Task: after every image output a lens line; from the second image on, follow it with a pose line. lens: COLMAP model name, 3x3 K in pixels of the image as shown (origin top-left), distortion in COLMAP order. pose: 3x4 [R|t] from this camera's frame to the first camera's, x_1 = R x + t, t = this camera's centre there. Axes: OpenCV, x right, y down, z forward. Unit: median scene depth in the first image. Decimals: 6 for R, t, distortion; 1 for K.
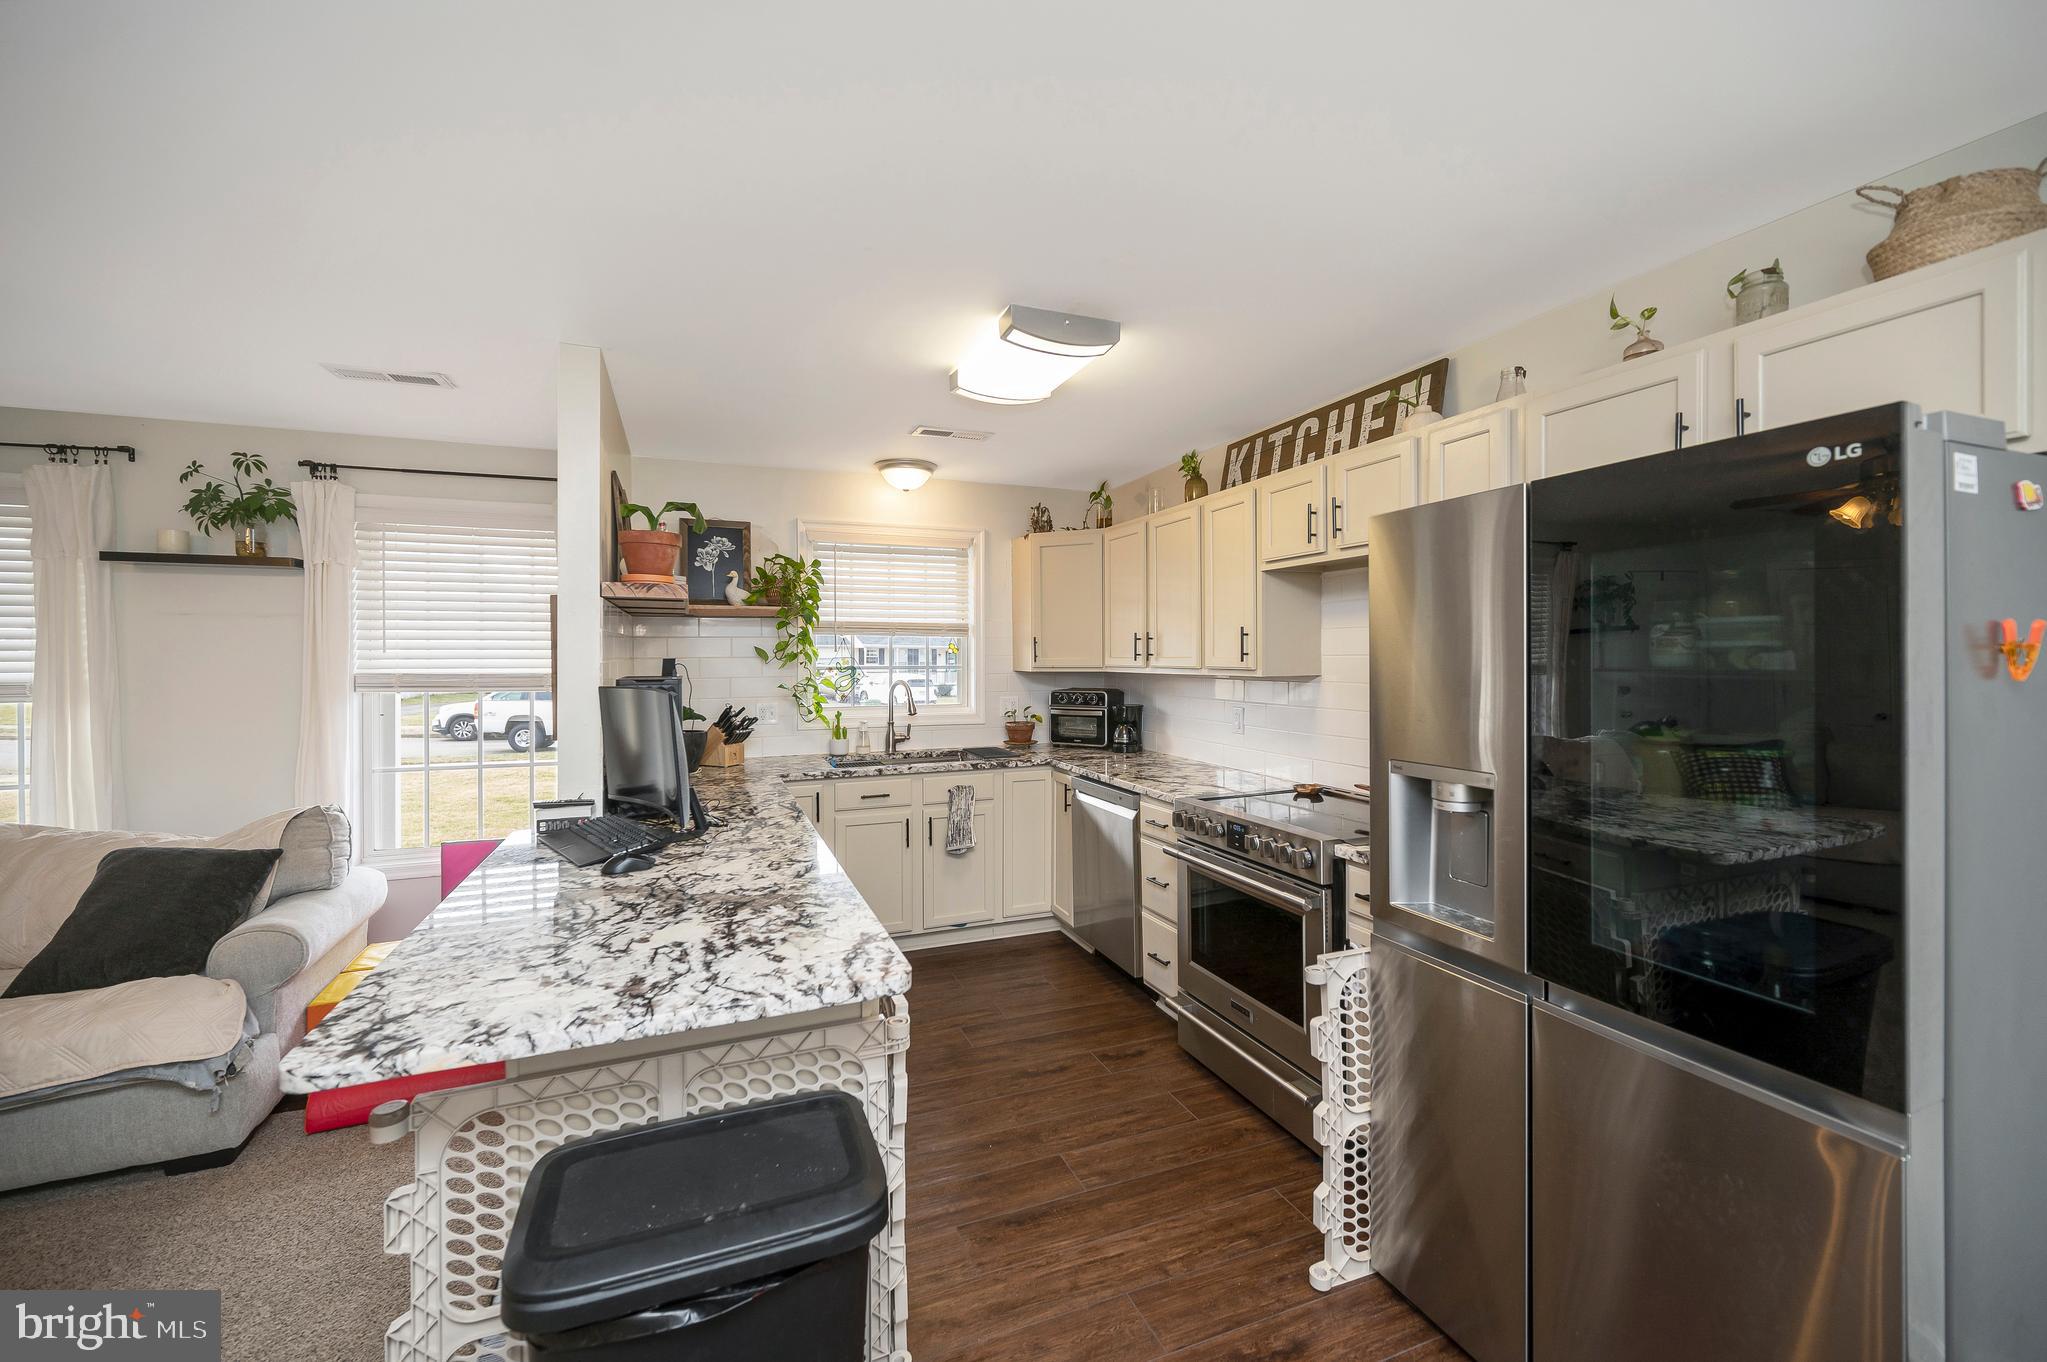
lens RADIAL K [[831.7, 0, 1021.8], [0, 831.7, 654.9], [0, 0, 1]] dist [0.000126, -0.000155]
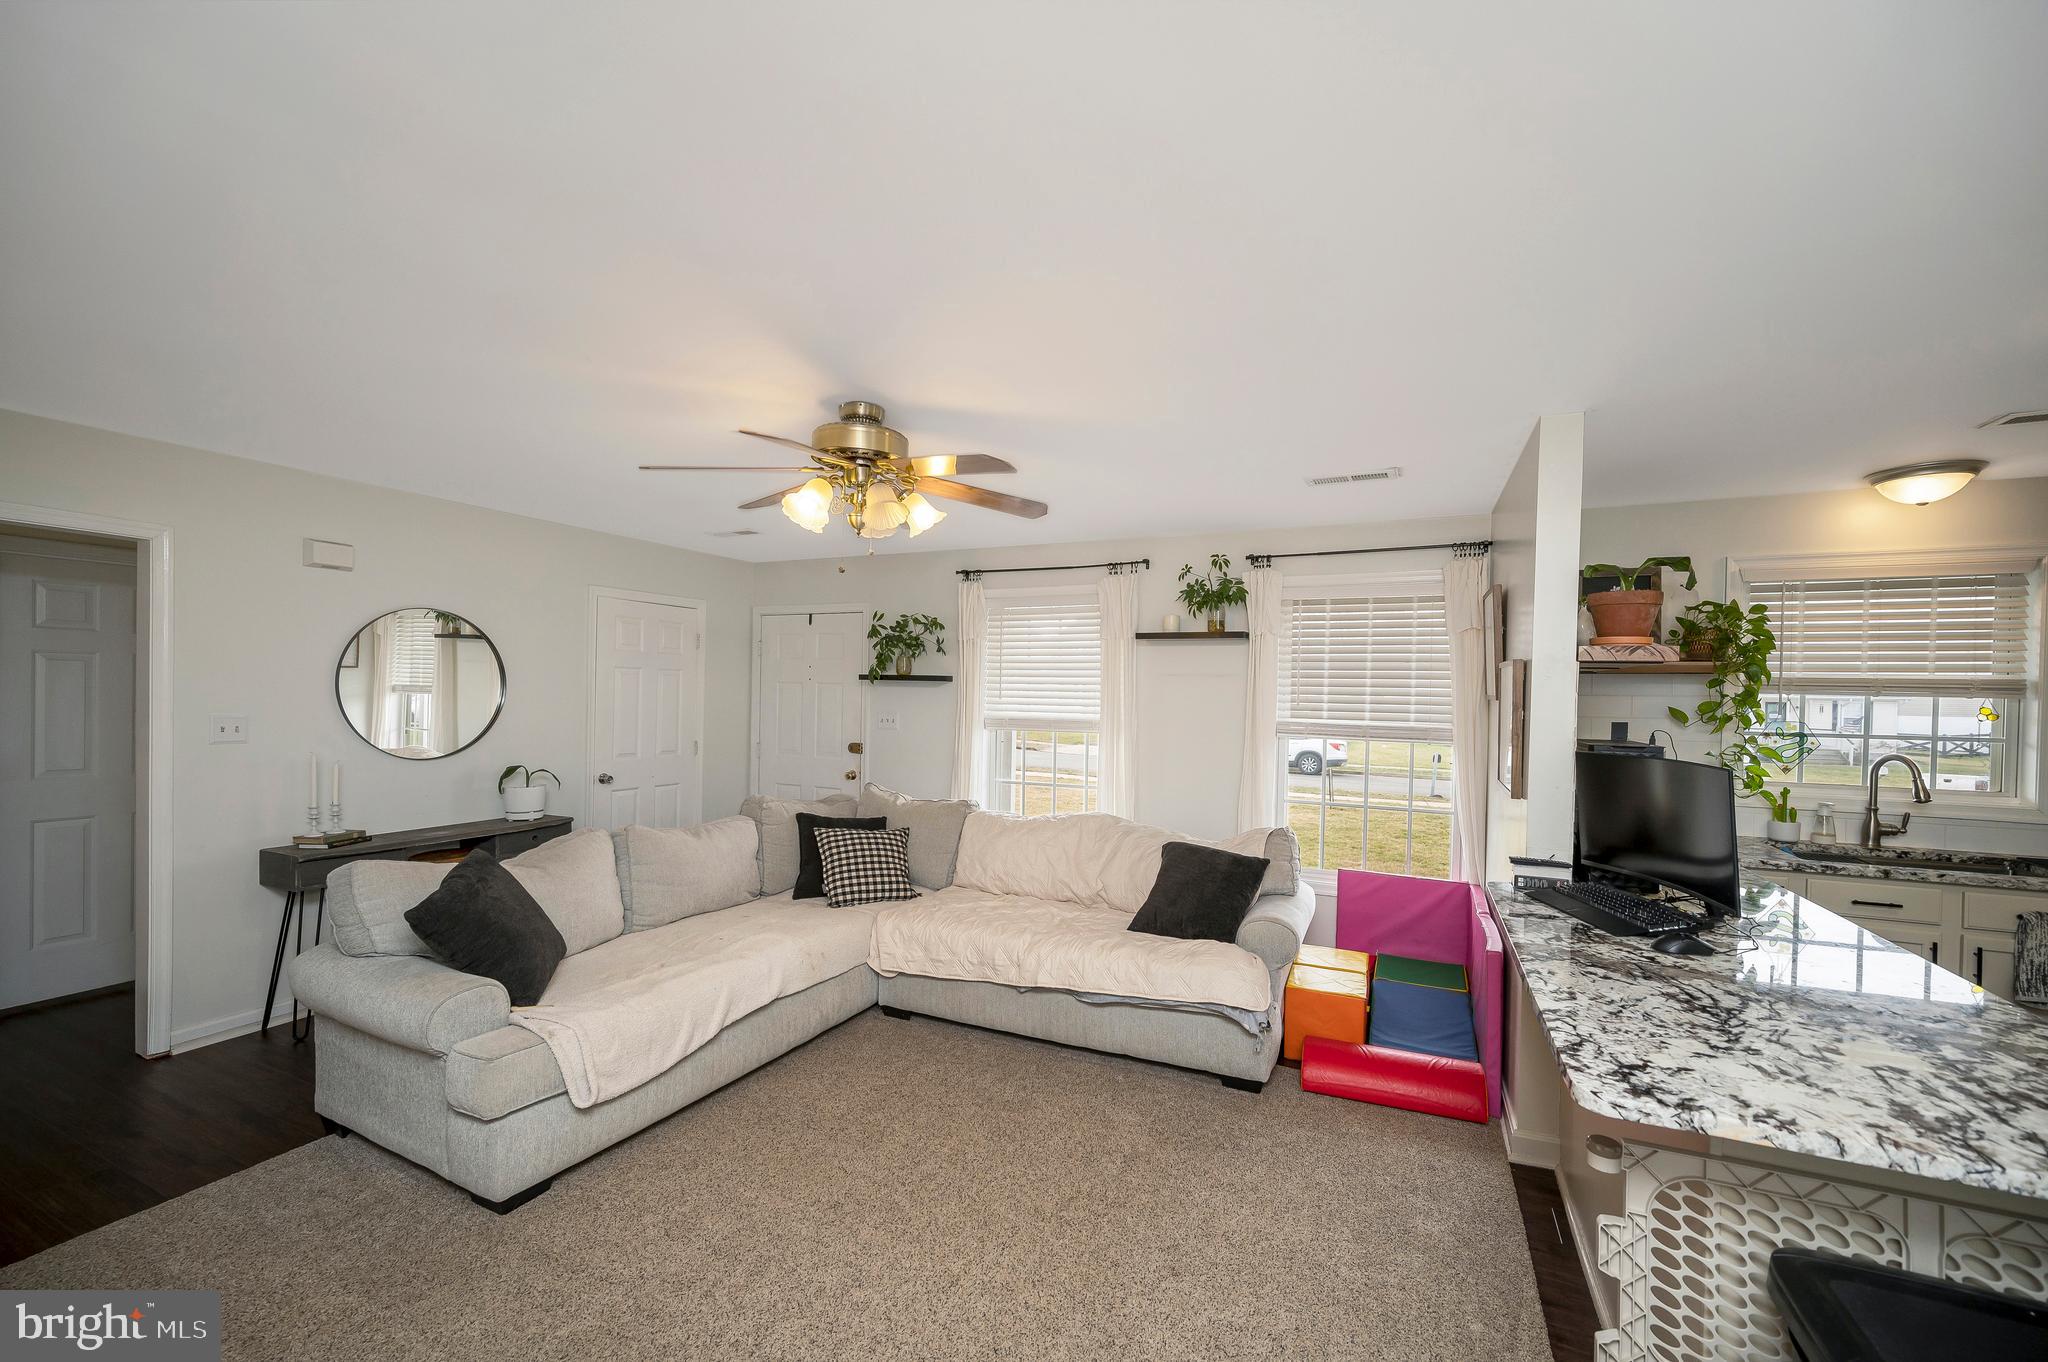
lens RADIAL K [[809.0, 0, 1011.4], [0, 809.0, 699.9], [0, 0, 1]] dist [-0.000899, 0.000038]
pose [[0.679863, 0.019388, -0.733083, -0.211494], [-0.017892, 0.999791, 0.009849, -0.016958], [0.733121, 0.006420, 0.680068, -0.130614]]
